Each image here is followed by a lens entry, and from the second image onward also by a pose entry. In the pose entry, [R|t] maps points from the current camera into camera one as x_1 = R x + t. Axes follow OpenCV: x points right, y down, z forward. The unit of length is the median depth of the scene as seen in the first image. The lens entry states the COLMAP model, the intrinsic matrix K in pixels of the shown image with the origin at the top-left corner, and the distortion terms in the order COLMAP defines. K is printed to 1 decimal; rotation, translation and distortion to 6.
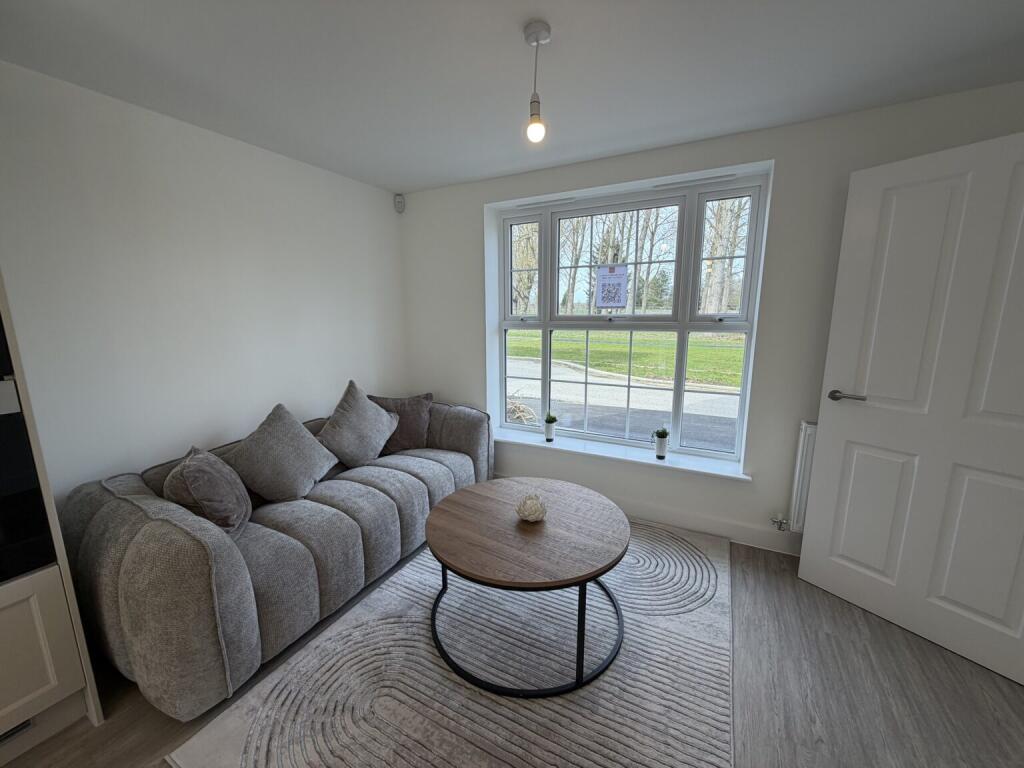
lens RADIAL K [[407.4, 0, 508.5], [0, 407.4, 385.7], [0, 0, 1]] dist [-0.006141, 0.000284]
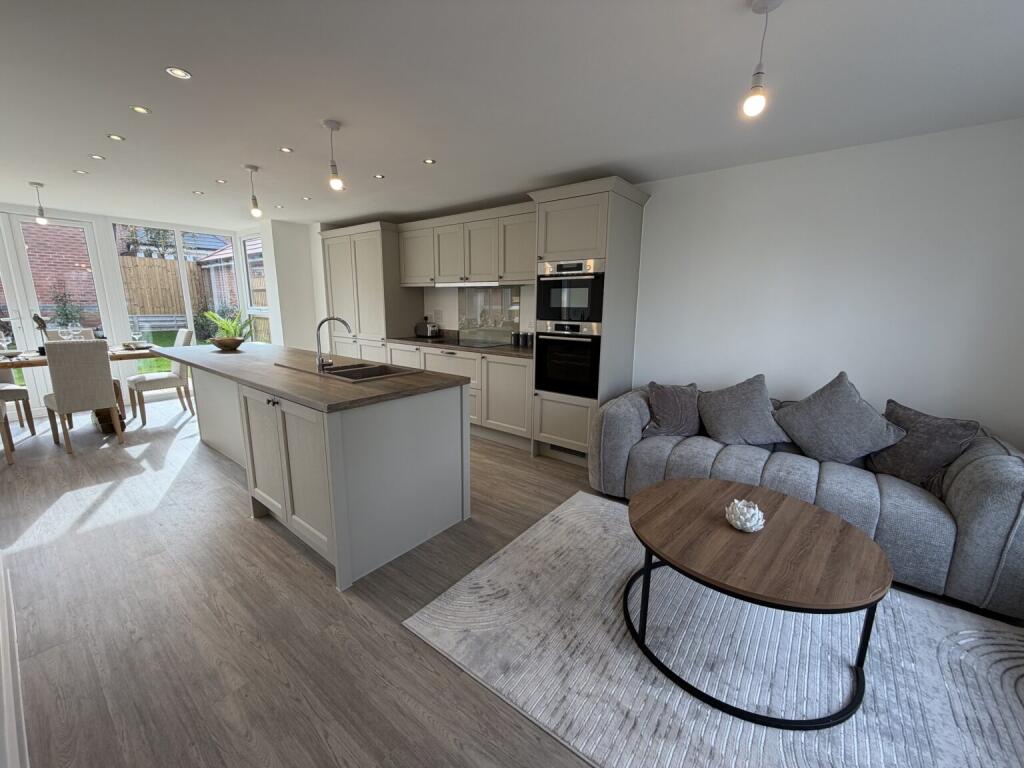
lens RADIAL K [[407.4, 0, 510.0], [0, 407.4, 384.3], [0, 0, 1]] dist [-0.006141, 0.000284]
pose [[-0.162680, 0.208912, -0.964309, 0.982108], [-0.183998, 0.953760, 0.237668, -0.101830], [0.969371, 0.216094, -0.116718, 0.558940]]
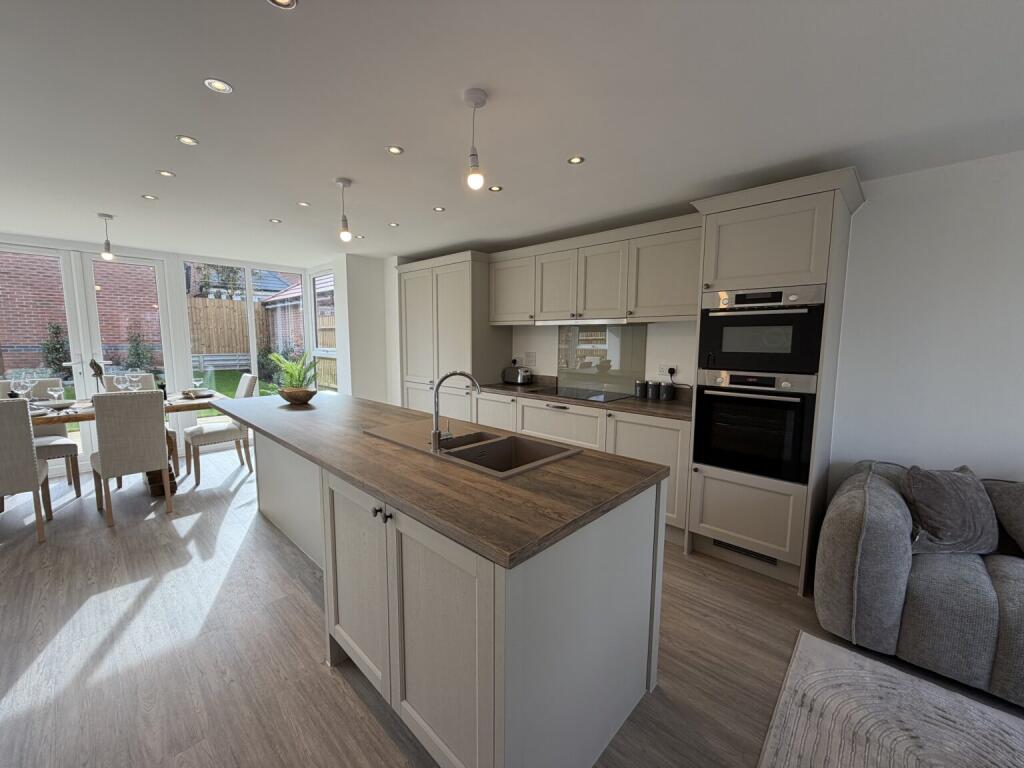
lens RADIAL K [[407.4, 0, 508.8], [0, 407.4, 383.0], [0, 0, 1]] dist [-0.006141, 0.000284]
pose [[-0.255935, 0.120179, -0.959195, 0.568457], [-0.172747, 0.970585, 0.167699, -0.032014], [0.951134, 0.208618, -0.227646, 0.083803]]
